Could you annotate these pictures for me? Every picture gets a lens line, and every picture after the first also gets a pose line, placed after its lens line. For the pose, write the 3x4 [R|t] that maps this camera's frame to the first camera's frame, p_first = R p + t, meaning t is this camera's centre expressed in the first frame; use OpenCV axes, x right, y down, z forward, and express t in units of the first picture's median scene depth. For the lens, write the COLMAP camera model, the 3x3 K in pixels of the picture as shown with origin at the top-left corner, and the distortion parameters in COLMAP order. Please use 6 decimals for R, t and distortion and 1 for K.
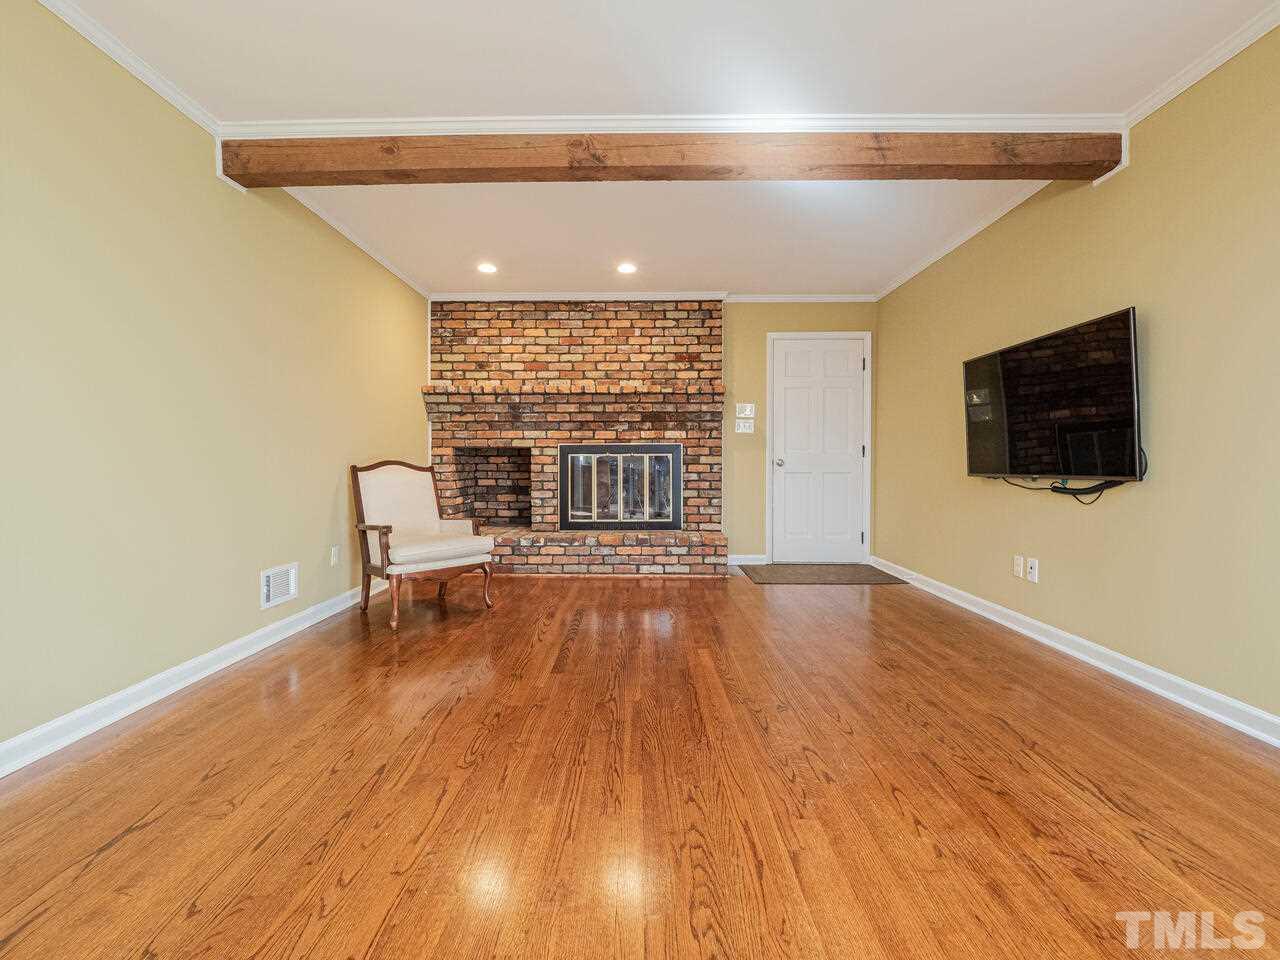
lens RADIAL K [[594.7, 0, 651.8], [0, 594.7, 476.6], [0, 0, 1]] dist [0.007777, -0.000727]
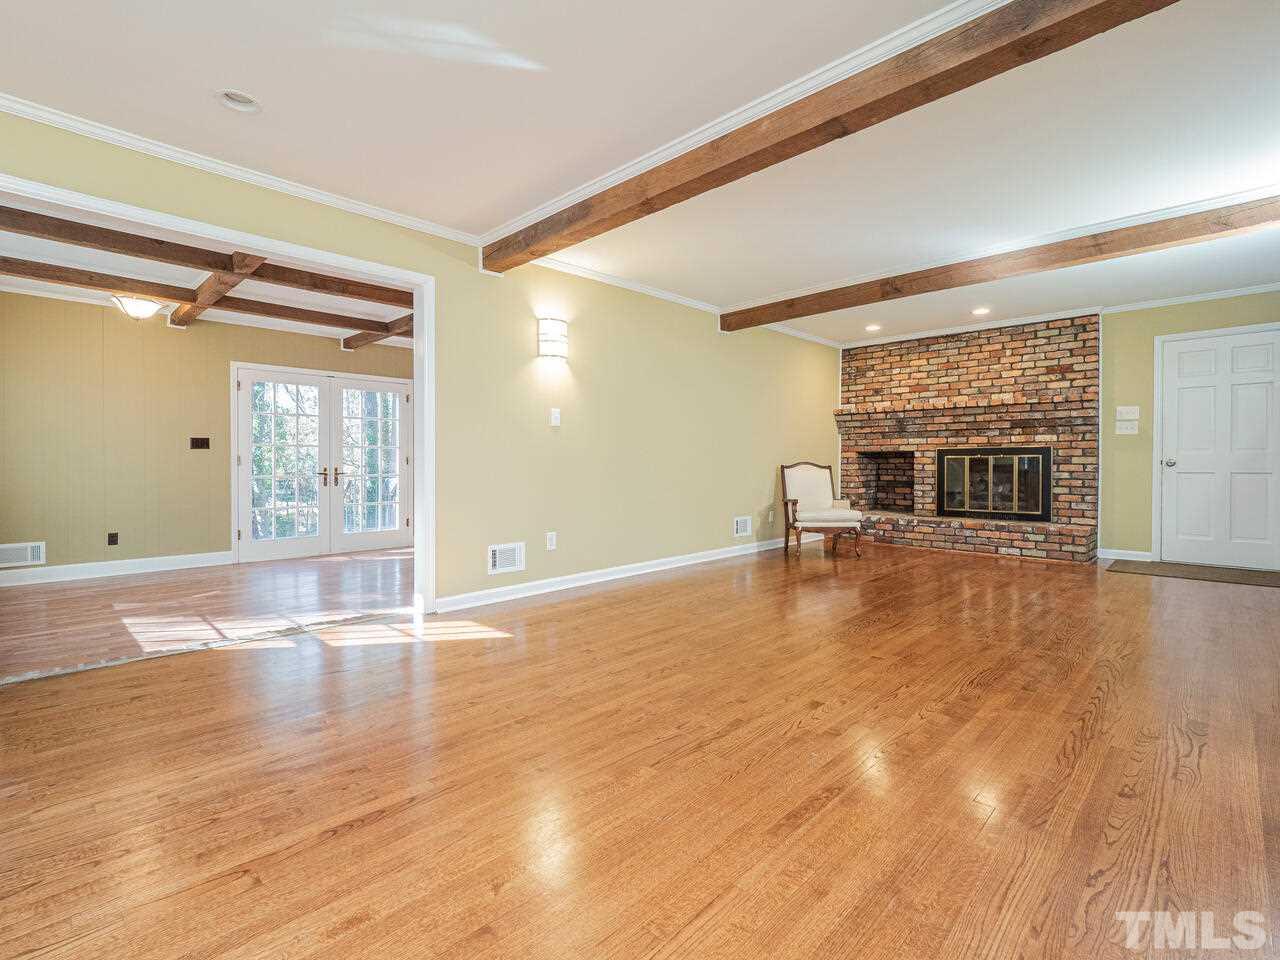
lens RADIAL K [[617.3, 0, 617.2], [0, 617.3, 467.6], [0, 0, 1]] dist [-0.005499, 0.005200]
pose [[0.701411, 0.004659, -0.712742, 0.306005], [-0.014343, 0.999868, -0.007579, 0.006441], [0.712613, 0.015539, 0.701385, -0.412616]]
